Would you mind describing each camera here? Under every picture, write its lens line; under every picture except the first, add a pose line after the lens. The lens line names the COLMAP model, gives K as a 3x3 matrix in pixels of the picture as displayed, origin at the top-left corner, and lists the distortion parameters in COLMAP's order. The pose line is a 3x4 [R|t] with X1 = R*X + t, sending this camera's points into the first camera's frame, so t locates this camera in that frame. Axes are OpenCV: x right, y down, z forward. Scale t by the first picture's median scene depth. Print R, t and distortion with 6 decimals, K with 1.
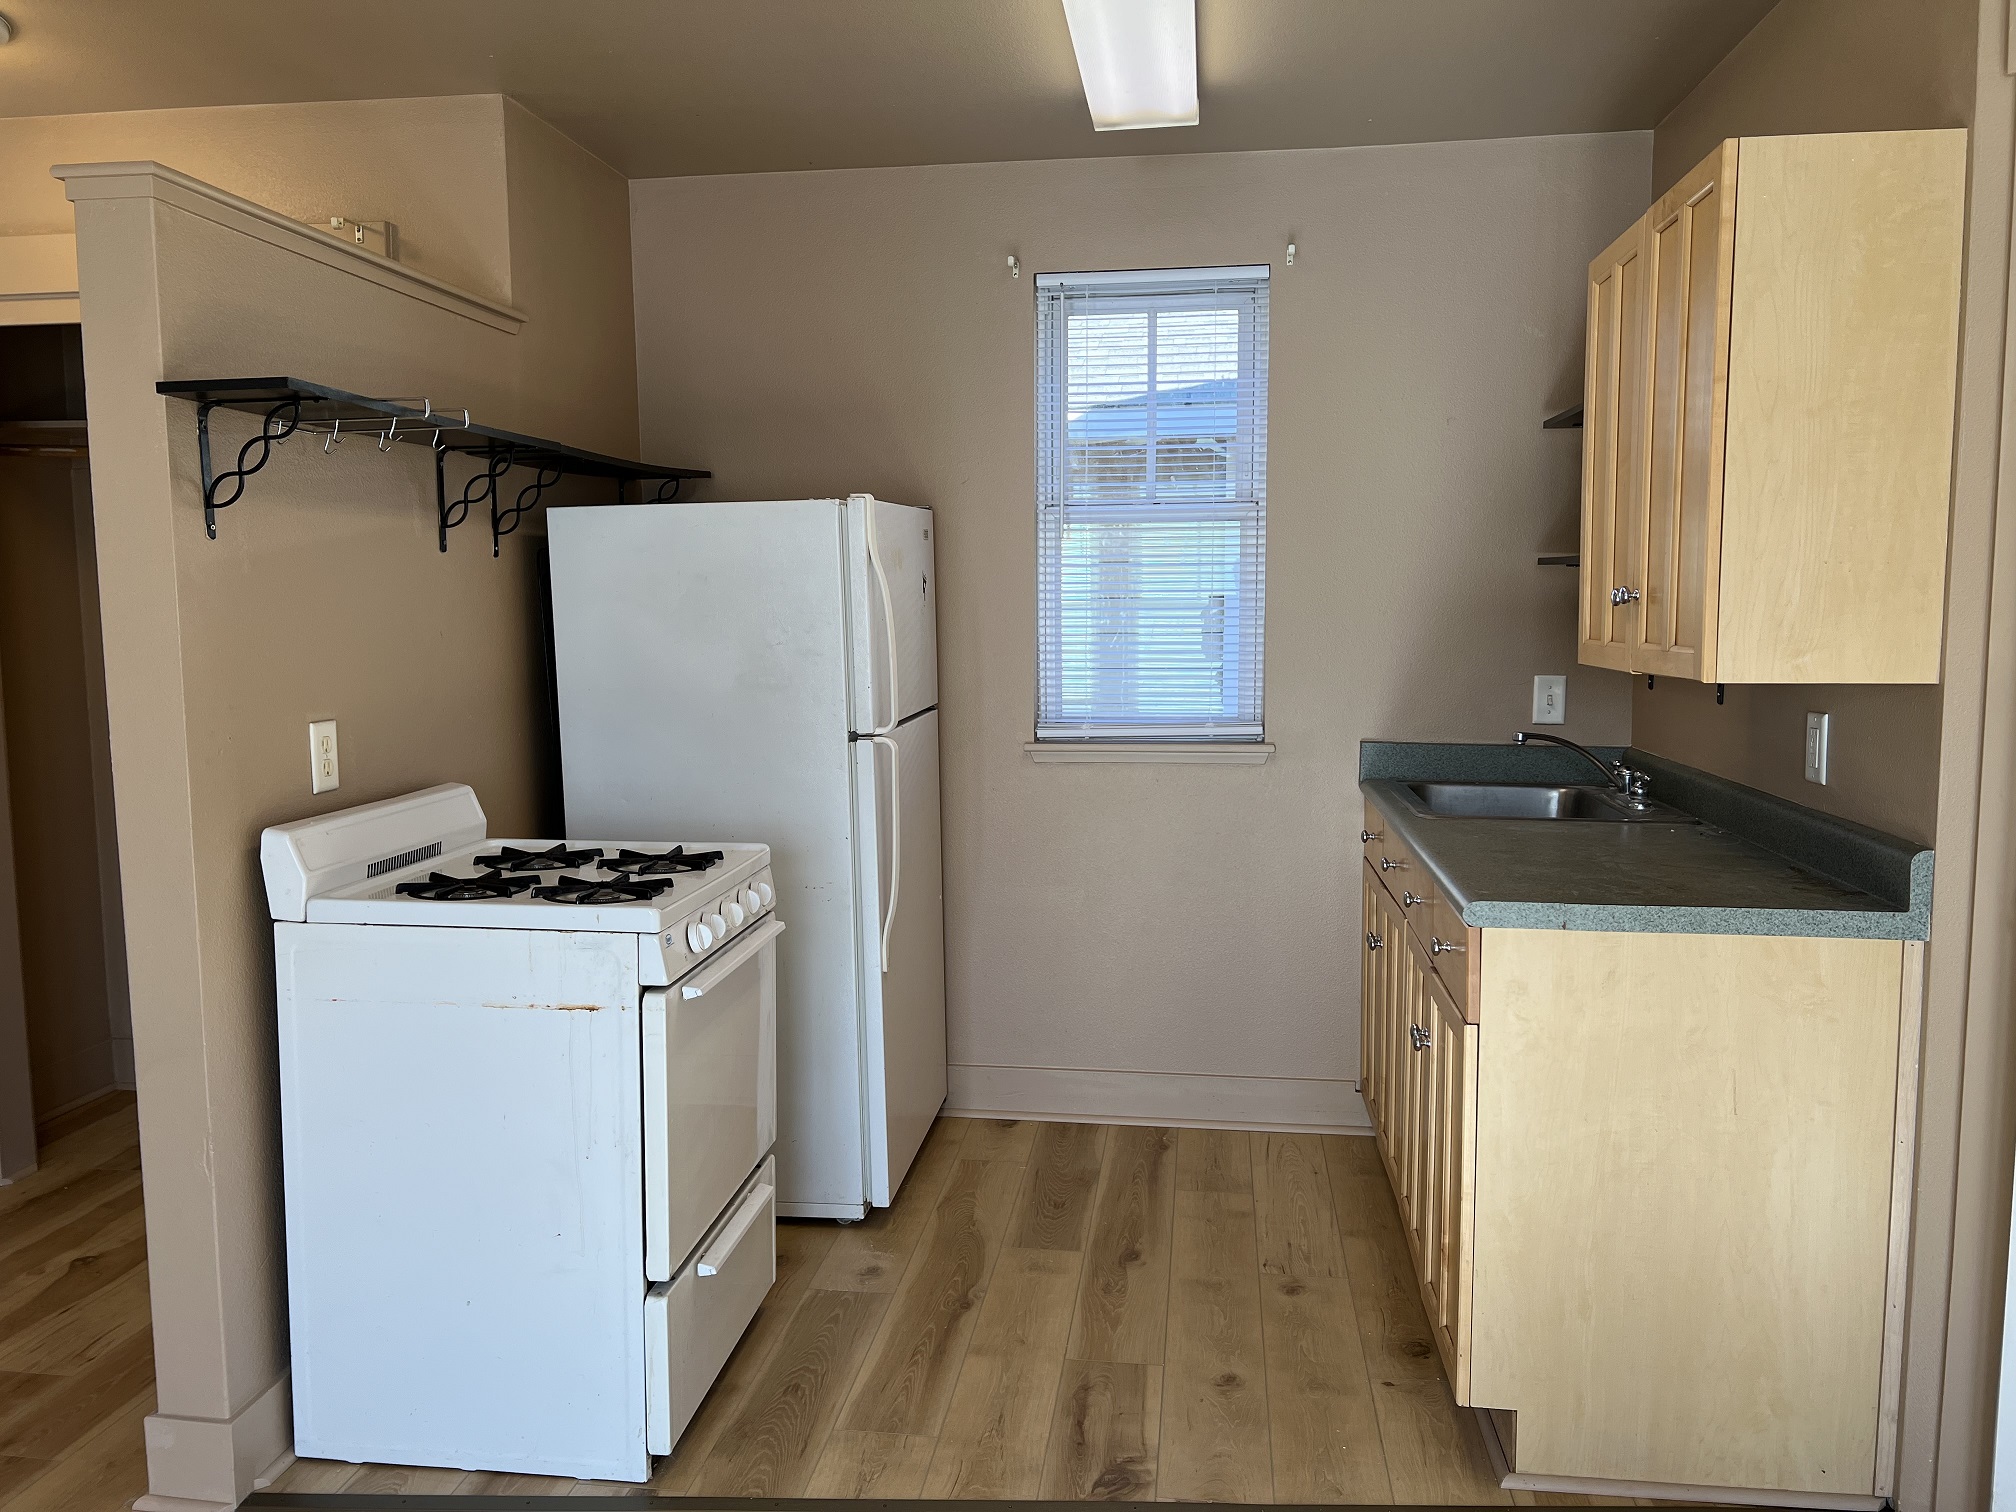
lens RADIAL K [[1512.0, 0, 1005.2], [0, 1512.0, 755.1], [0, 0, 1]] dist [0.012491, -0.000904]
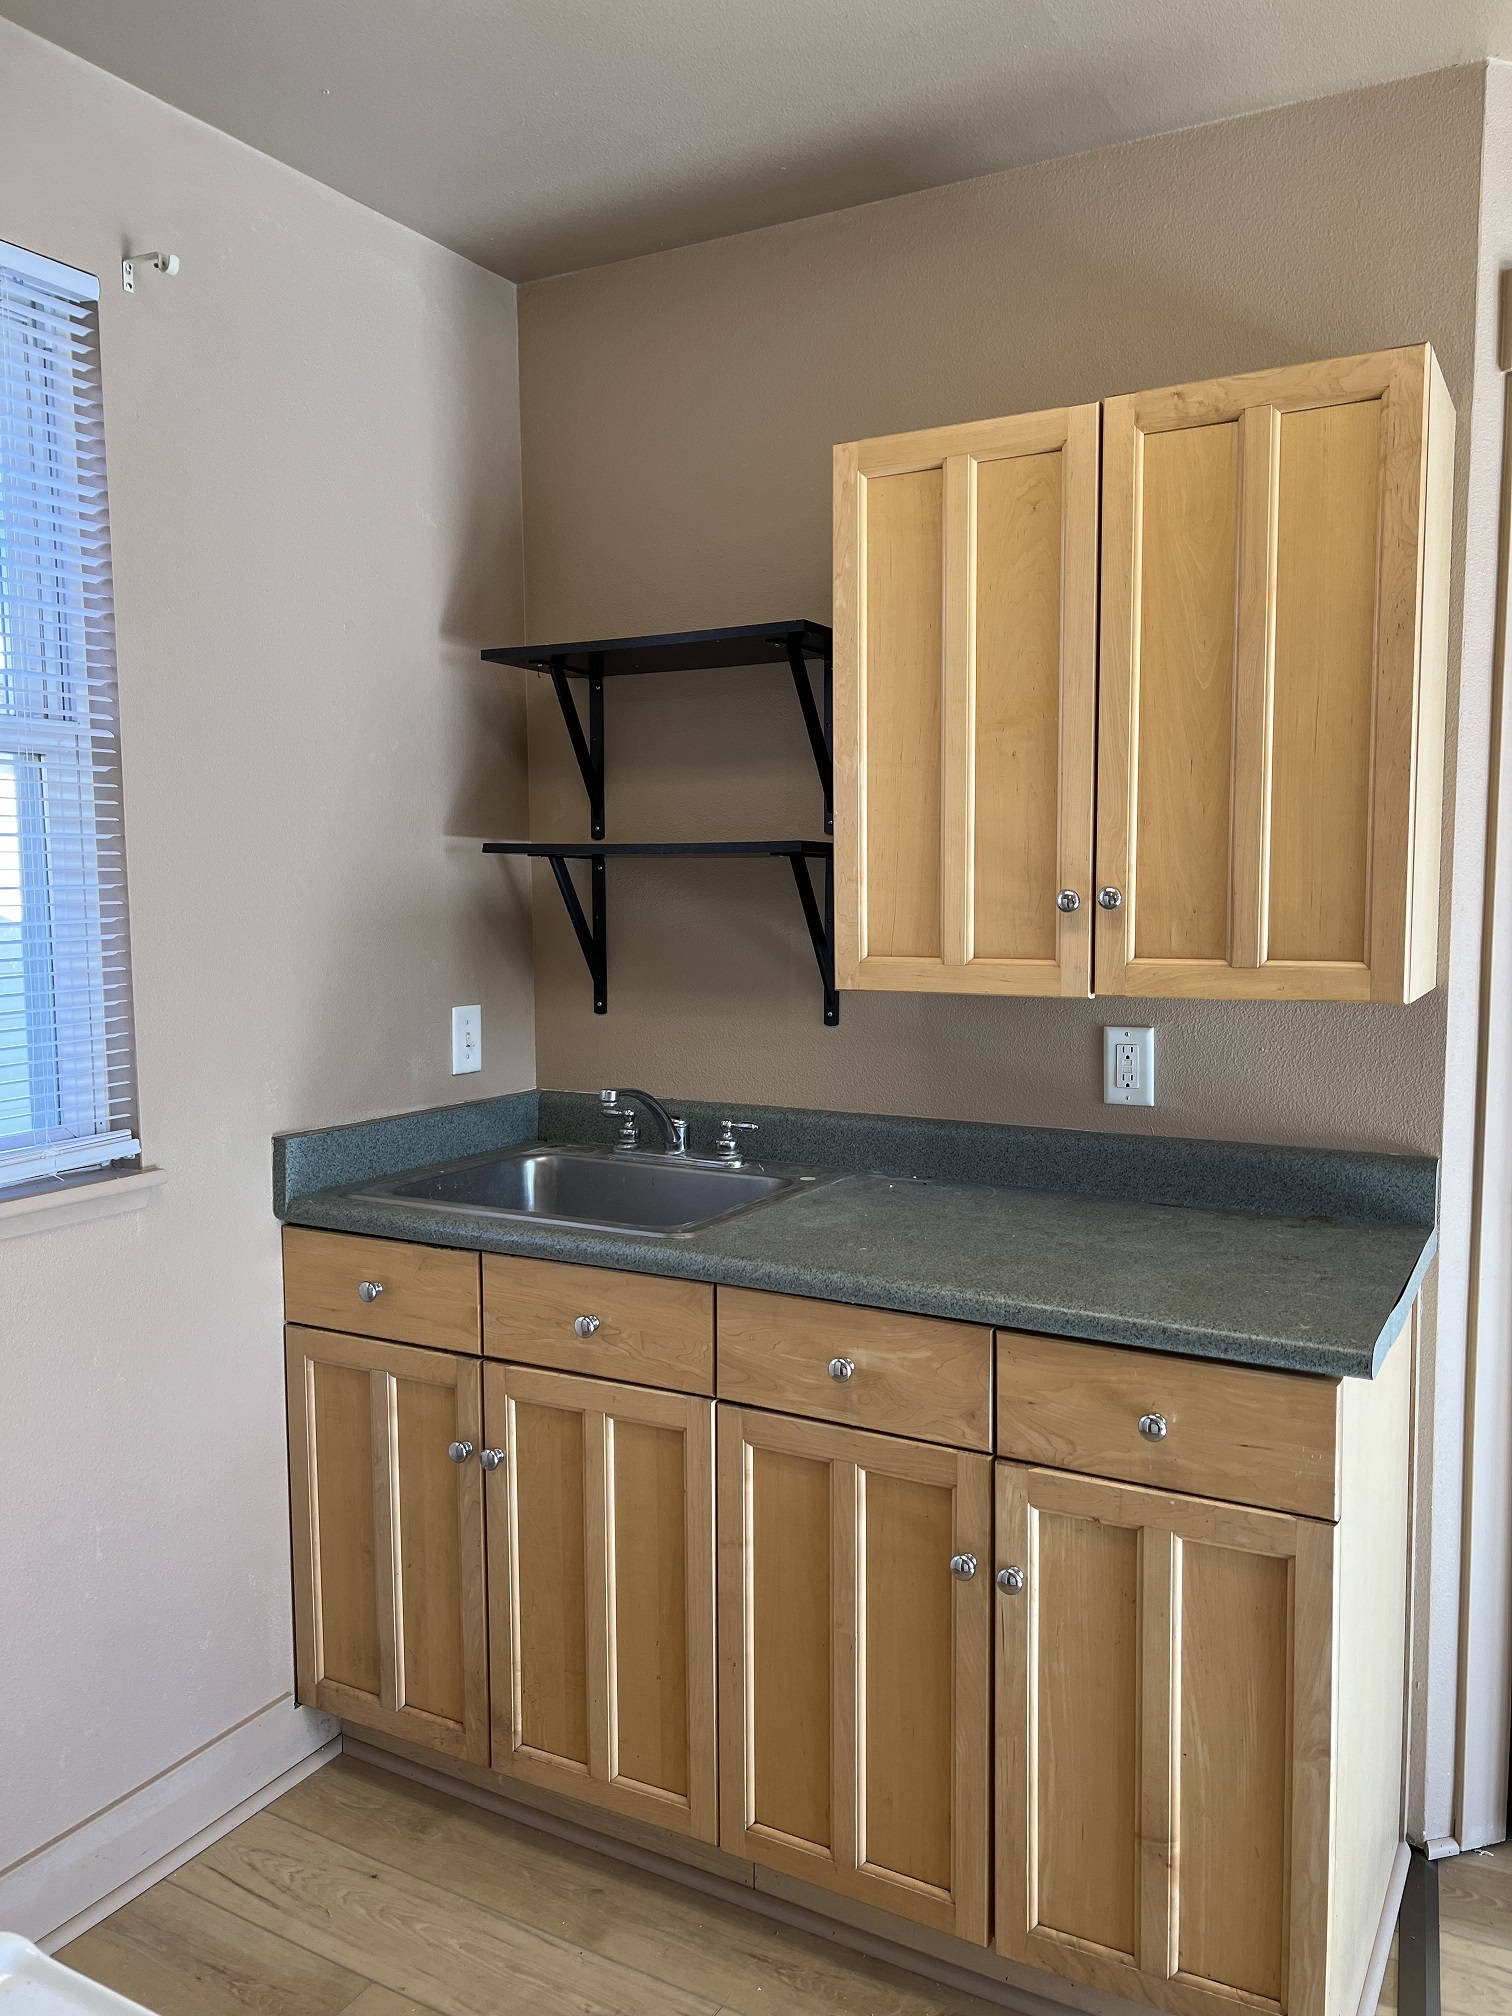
lens RADIAL K [[1512.0, 0, 758.9], [0, 1512.0, 1006.5], [0, 0, 1]] dist [0.012491, -0.000904]
pose [[0.366592, -0.077505, 0.927148, -0.300645], [0.099535, 0.994072, 0.043744, -0.081448], [-0.925042, 0.076247, 0.372134, 0.707402]]
